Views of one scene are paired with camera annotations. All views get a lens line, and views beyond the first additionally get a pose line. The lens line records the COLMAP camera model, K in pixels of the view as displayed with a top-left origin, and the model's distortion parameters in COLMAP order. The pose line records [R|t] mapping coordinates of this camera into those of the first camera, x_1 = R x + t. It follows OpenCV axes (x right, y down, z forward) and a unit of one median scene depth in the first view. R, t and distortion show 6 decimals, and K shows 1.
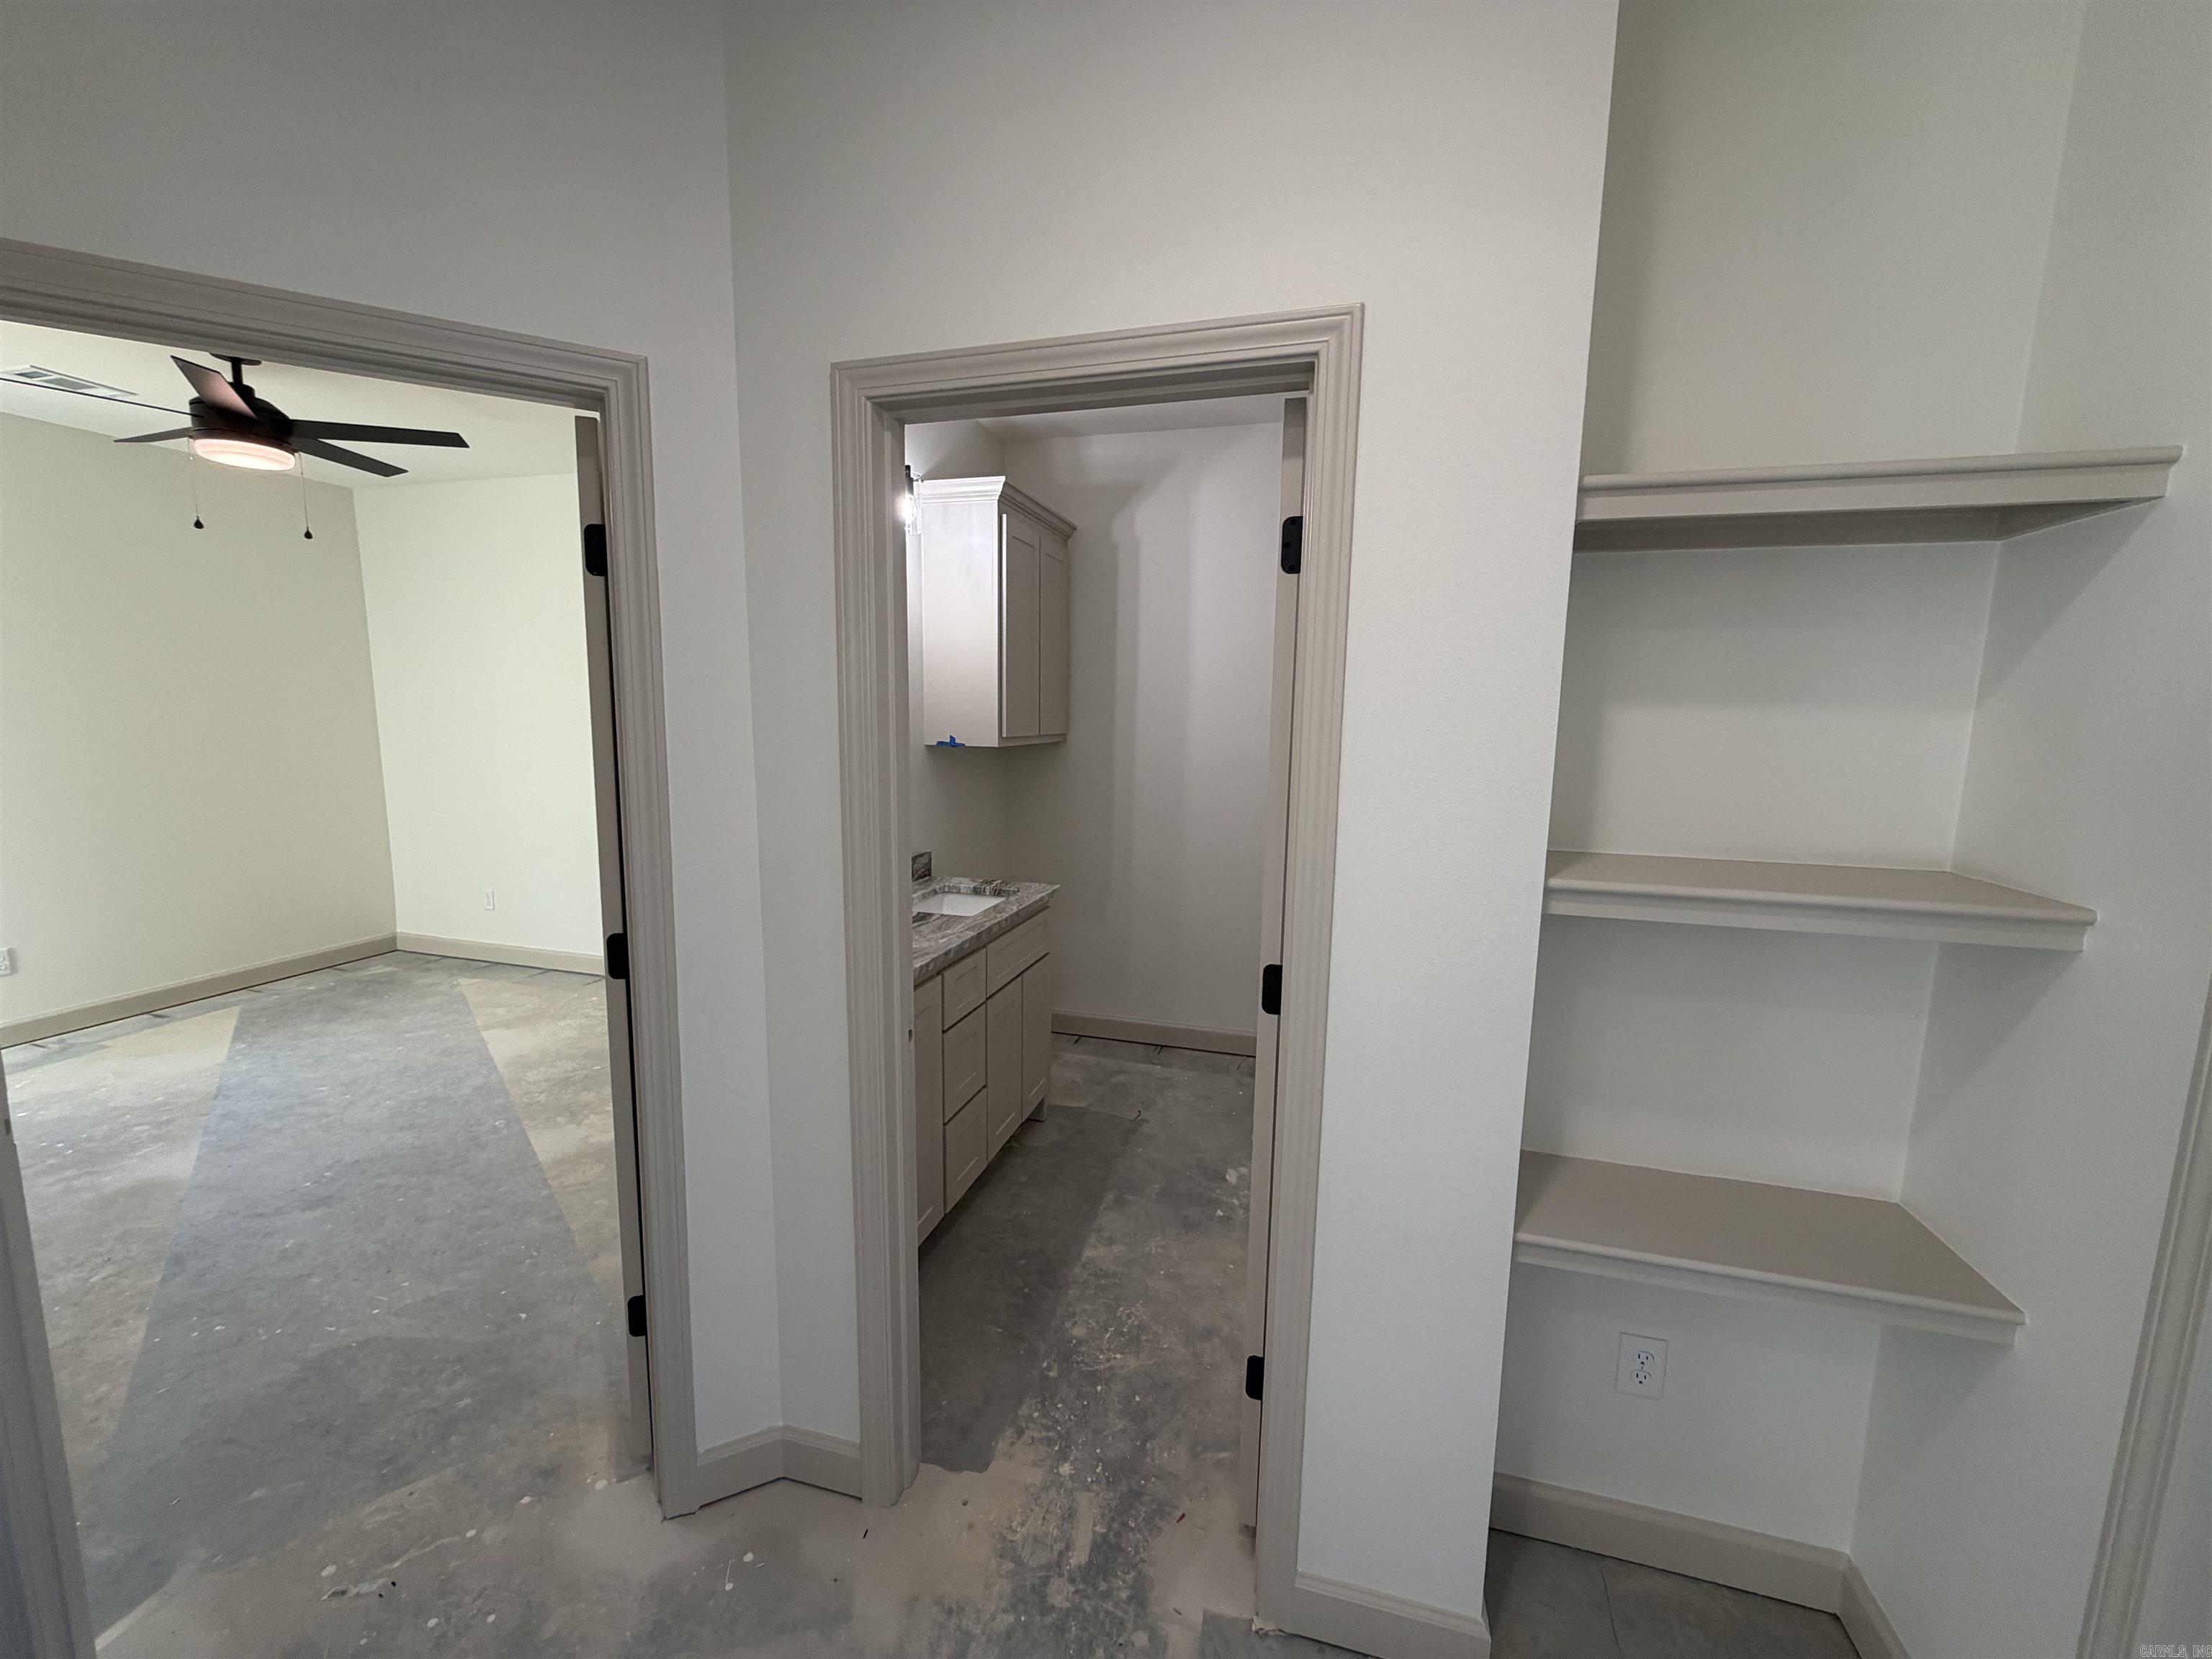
lens RADIAL K [[879.0, 0, 1092.9], [0, 879.0, 828.4], [0, 0, 1]] dist [0.000649, 0.000352]
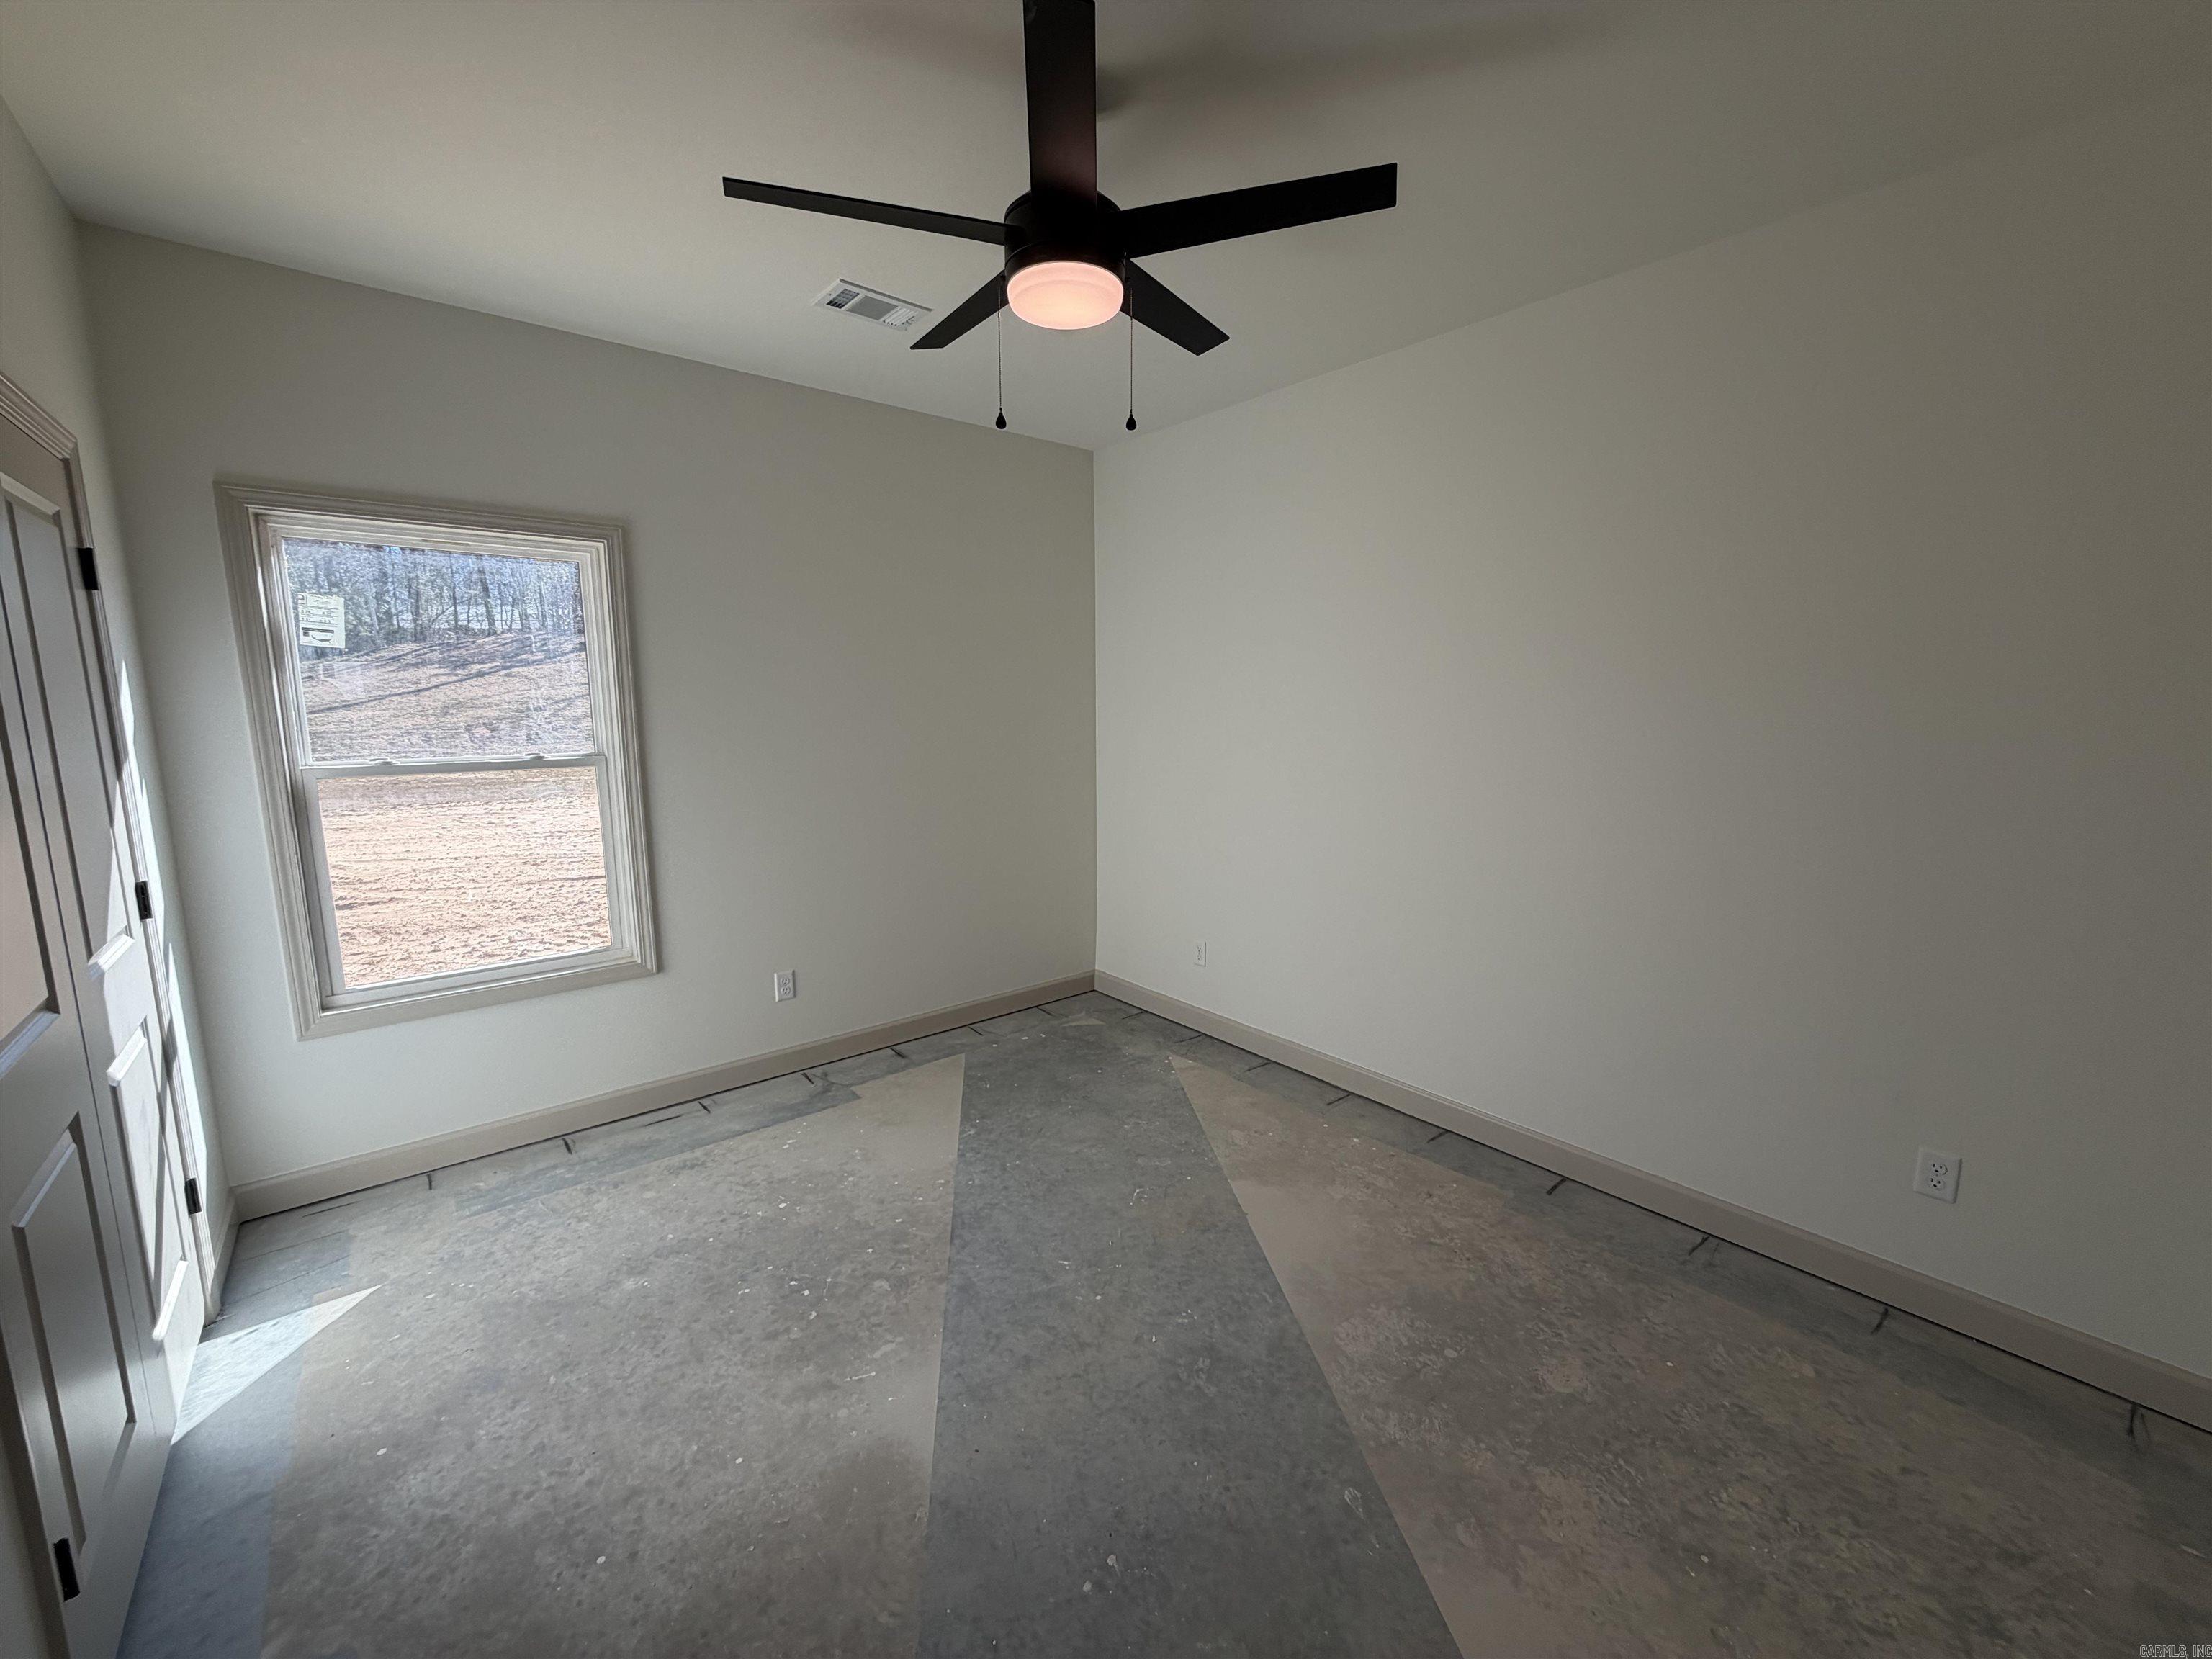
lens RADIAL K [[879.0, 0, 1092.9], [0, 879.0, 828.4], [0, 0, 1]] dist [0.000649, 0.000352]
pose [[0.827629, 0.067337, -0.557222, -0.416452], [-0.063403, 0.997639, 0.026389, -0.053684], [0.557683, 0.013489, 0.829944, 0.365272]]
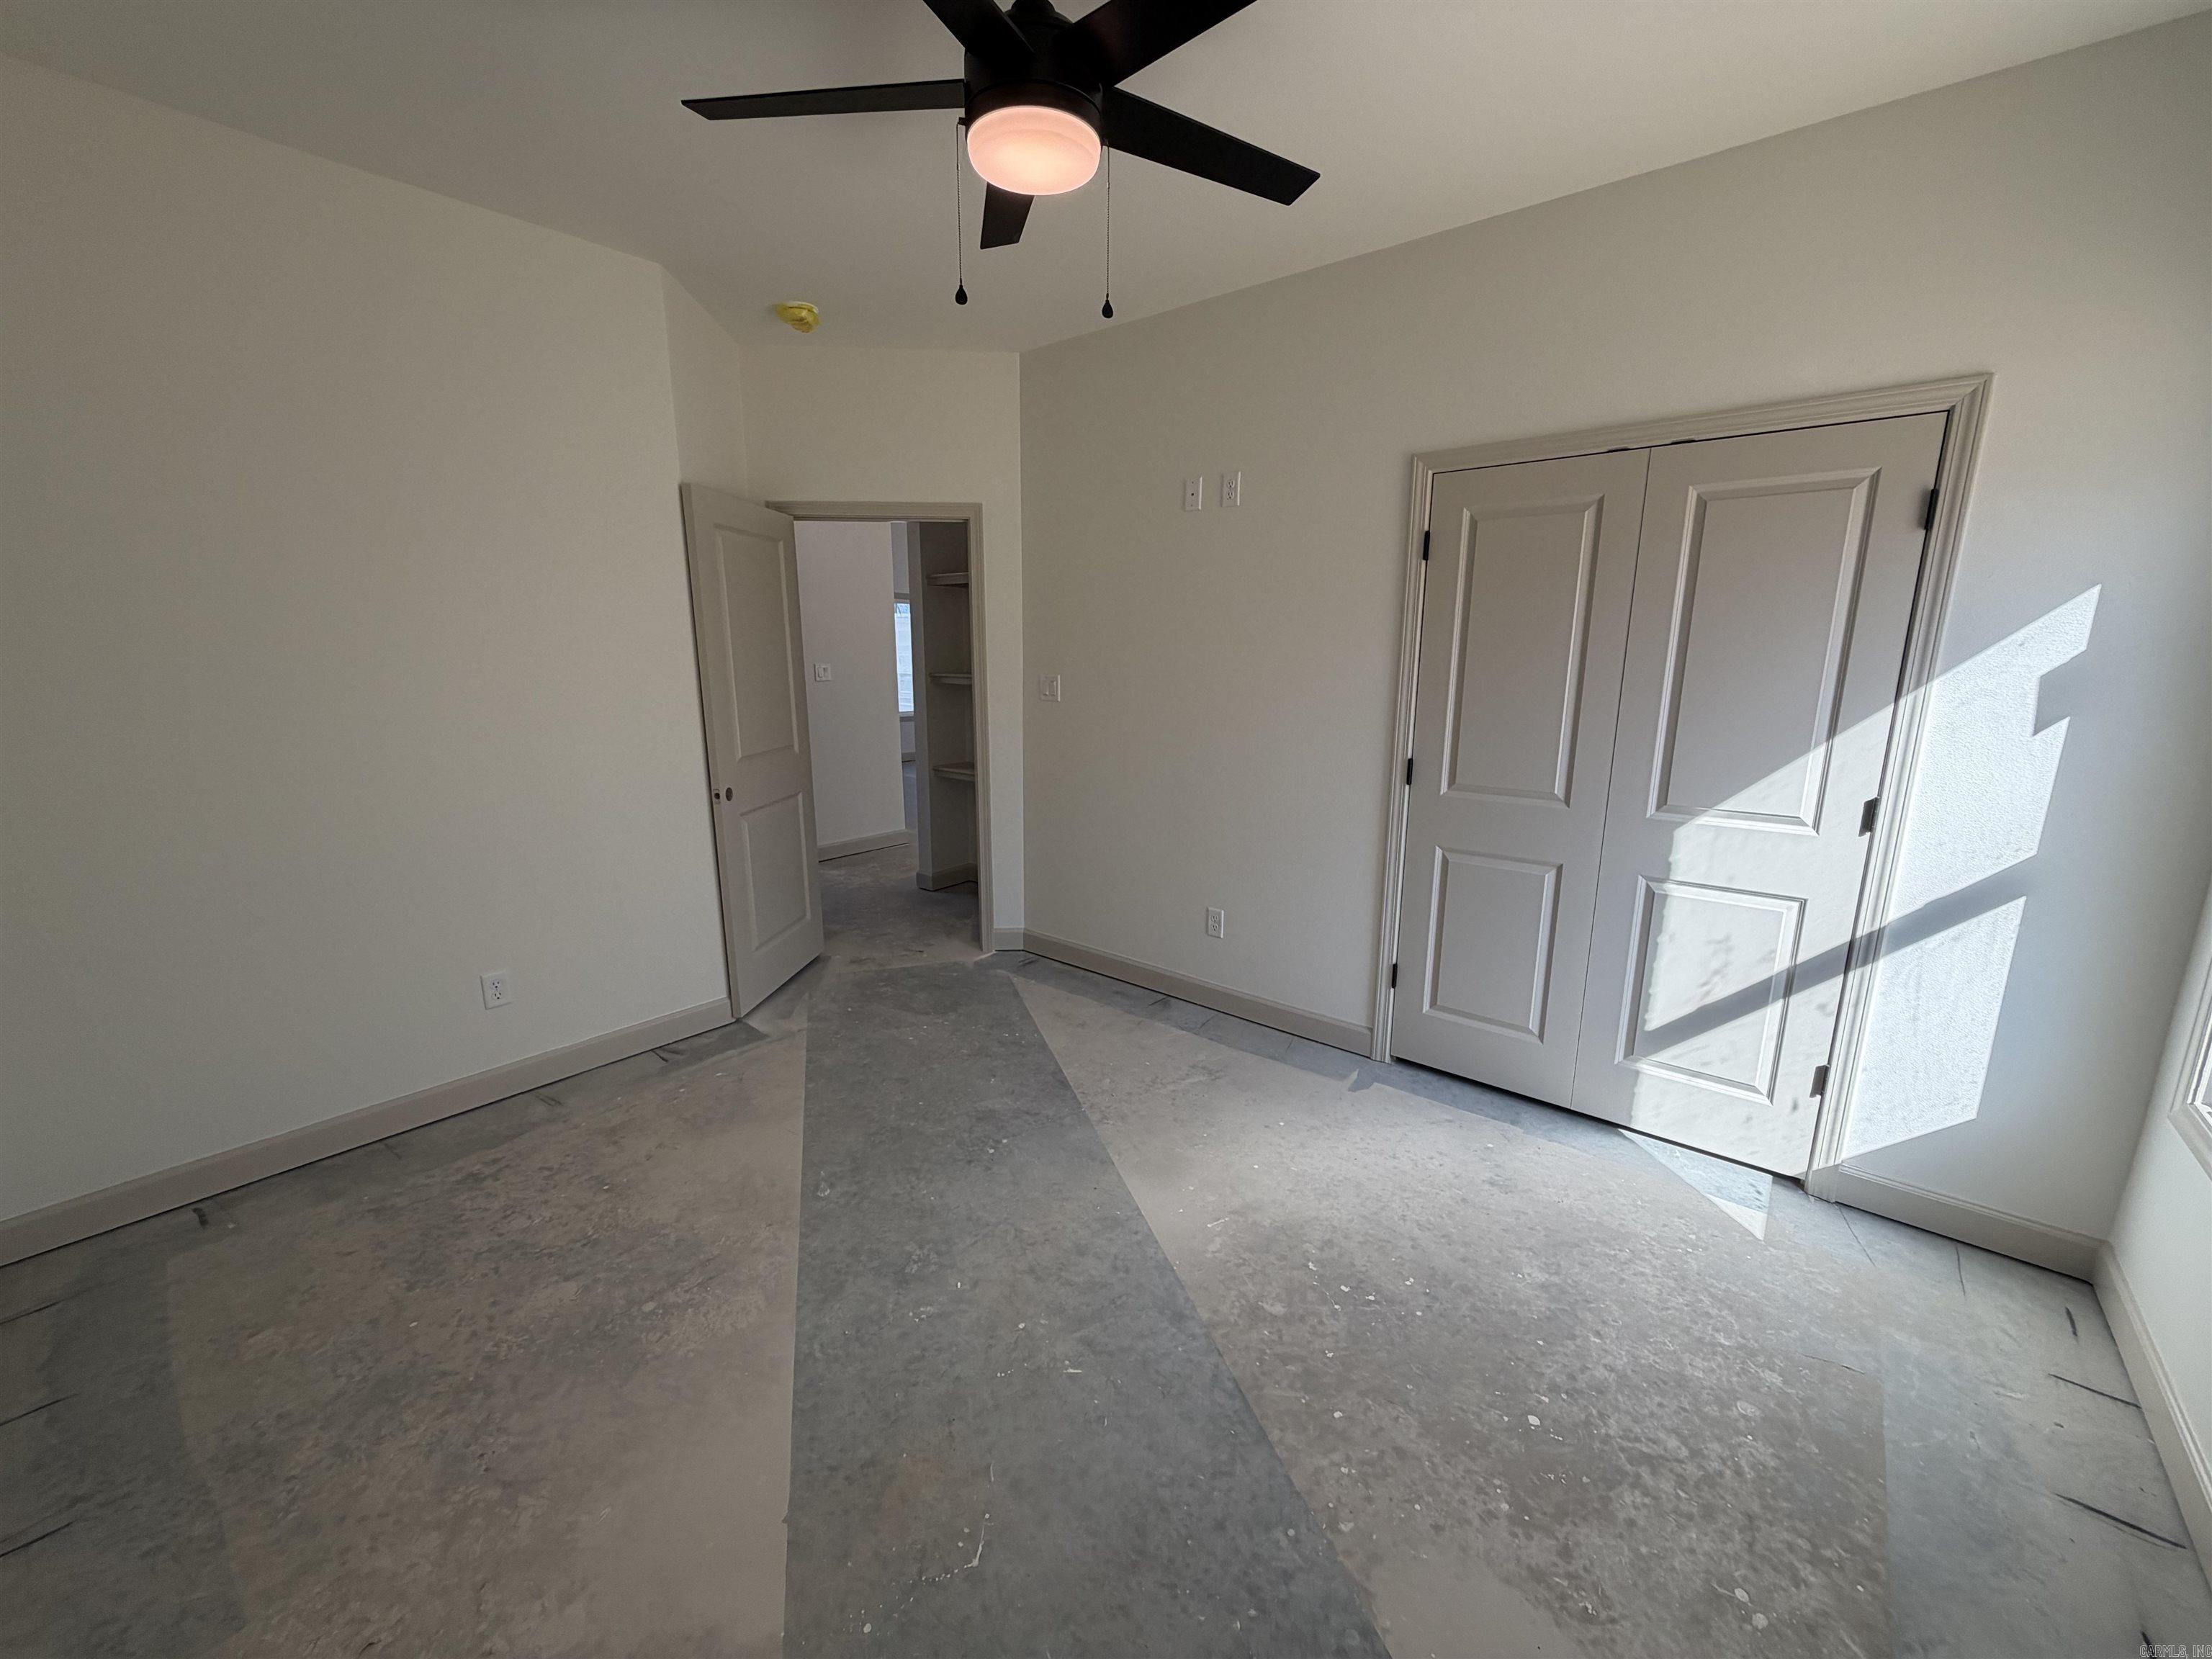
lens RADIAL K [[879.6, 0, 1101.9], [0, 879.6, 833.3], [0, 0, 1]] dist [-0.001074, -0.000001]
pose [[-0.918410, -0.100804, 0.382573, -0.892602], [0.035597, 0.942019, 0.333665, -0.152689], [-0.394026, 0.320060, -0.861571, 1.130887]]
